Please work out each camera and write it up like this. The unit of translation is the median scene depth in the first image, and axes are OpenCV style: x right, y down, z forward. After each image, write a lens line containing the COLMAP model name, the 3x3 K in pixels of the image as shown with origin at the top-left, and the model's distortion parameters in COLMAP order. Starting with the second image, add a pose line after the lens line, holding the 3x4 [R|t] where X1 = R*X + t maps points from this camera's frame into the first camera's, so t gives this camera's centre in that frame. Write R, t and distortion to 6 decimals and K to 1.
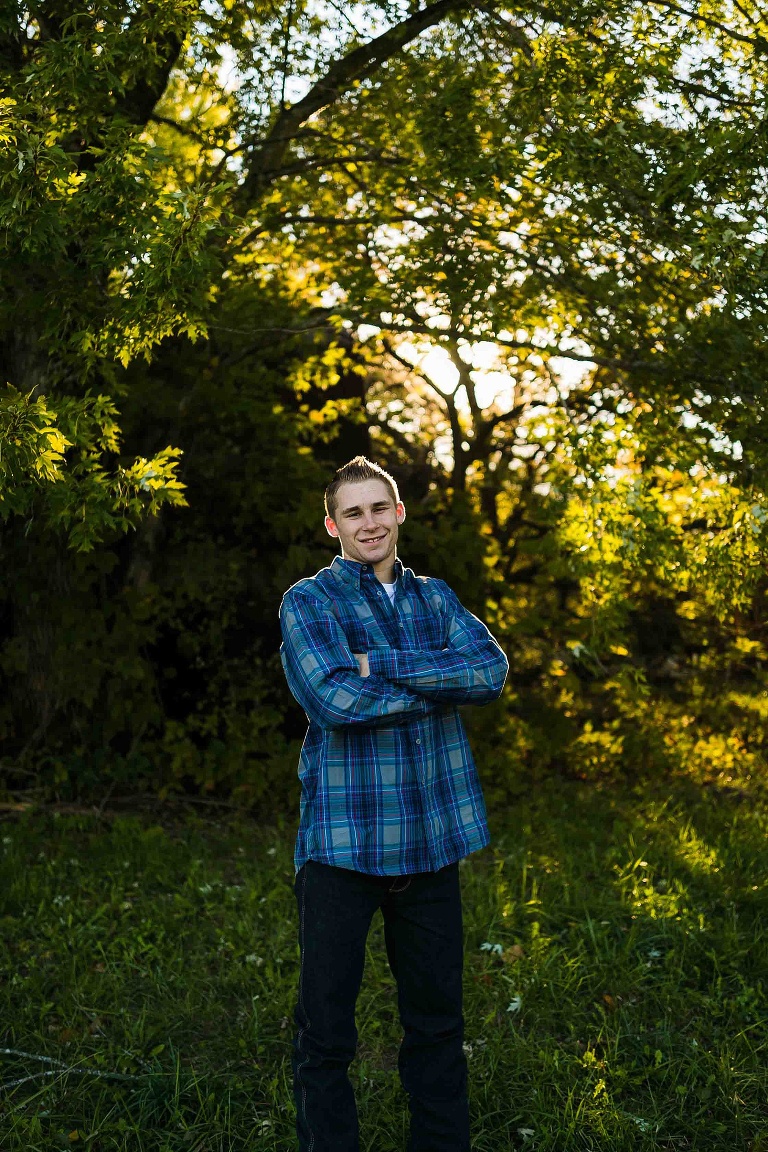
lens RADIAL K [[1095.3, 0, 379.6], [0, 1095.3, 568.3], [0, 0, 1]] dist [0.011241, 0.000000]
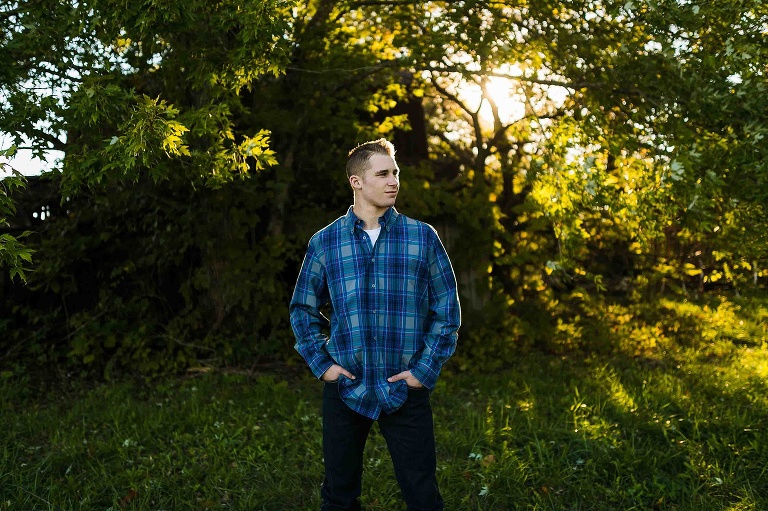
lens RADIAL K [[678.2, 0, 381.3], [0, 678.2, 252.2], [0, 0, 1]] dist [0.020314, -0.010068]
pose [[0.994911, -0.014050, -0.099769, 0.042603], [0.017708, 0.999199, 0.035878, 0.008503], [0.099185, -0.037462, 0.994364, 0.013117]]
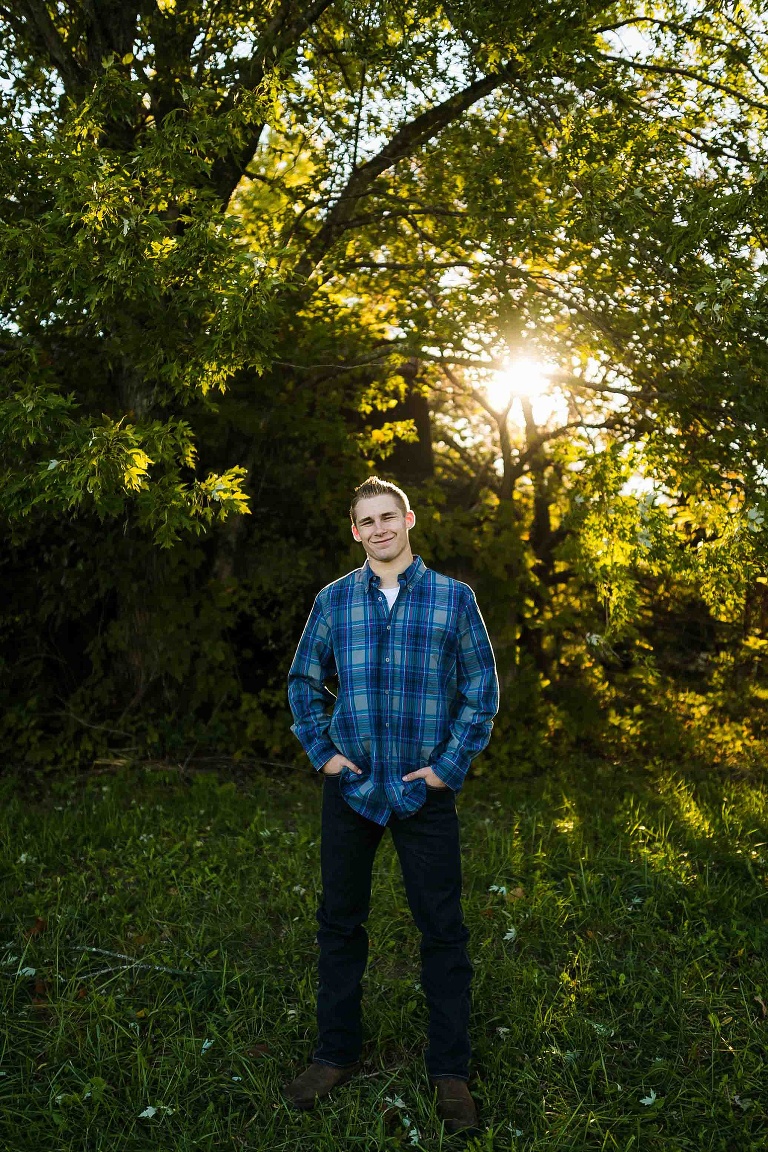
lens RADIAL K [[988.1, 0, 381.4], [0, 988.1, 565.2], [0, 0, 1]] dist [0.018540, -0.003219]
pose [[0.997219, 0.020923, -0.071531, 0.028152], [-0.021091, 0.999776, -0.001591, 0.000067], [0.071482, 0.003095, 0.997437, -0.047773]]
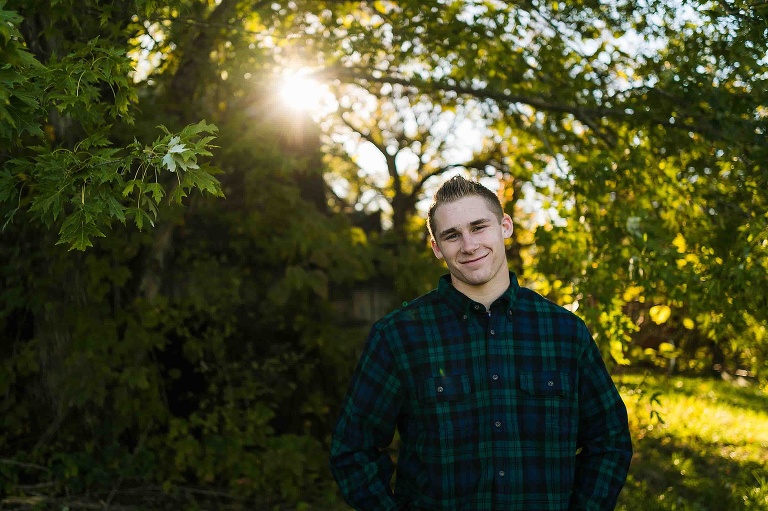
lens RADIAL K [[730.2, 0, 391.9], [0, 730.2, 259.3], [0, 0, 1]] dist [0.011241, 0.000000]
pose [[0.993647, 0.022688, 0.110231, -0.058289], [-0.018740, 0.999150, -0.036716, -0.000822], [-0.110970, 0.034417, 0.993228, 0.233122]]
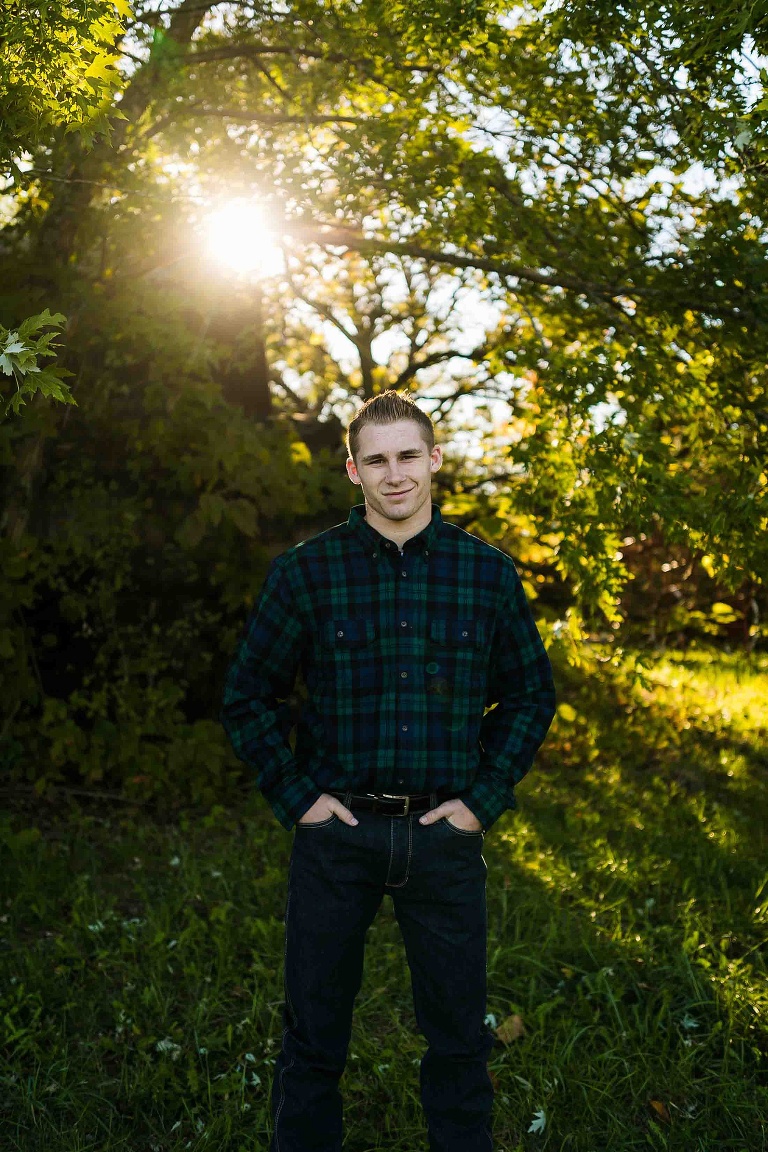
lens RADIAL K [[1050.9, 0, 380.5], [0, 1050.9, 570.2], [0, 0, 1]] dist [0.008427, -0.005132]
pose [[0.992758, 0.018152, 0.118755, -0.037797], [-0.022969, 0.998963, 0.039322, 0.003110], [-0.117918, -0.041765, 0.992145, 0.179115]]
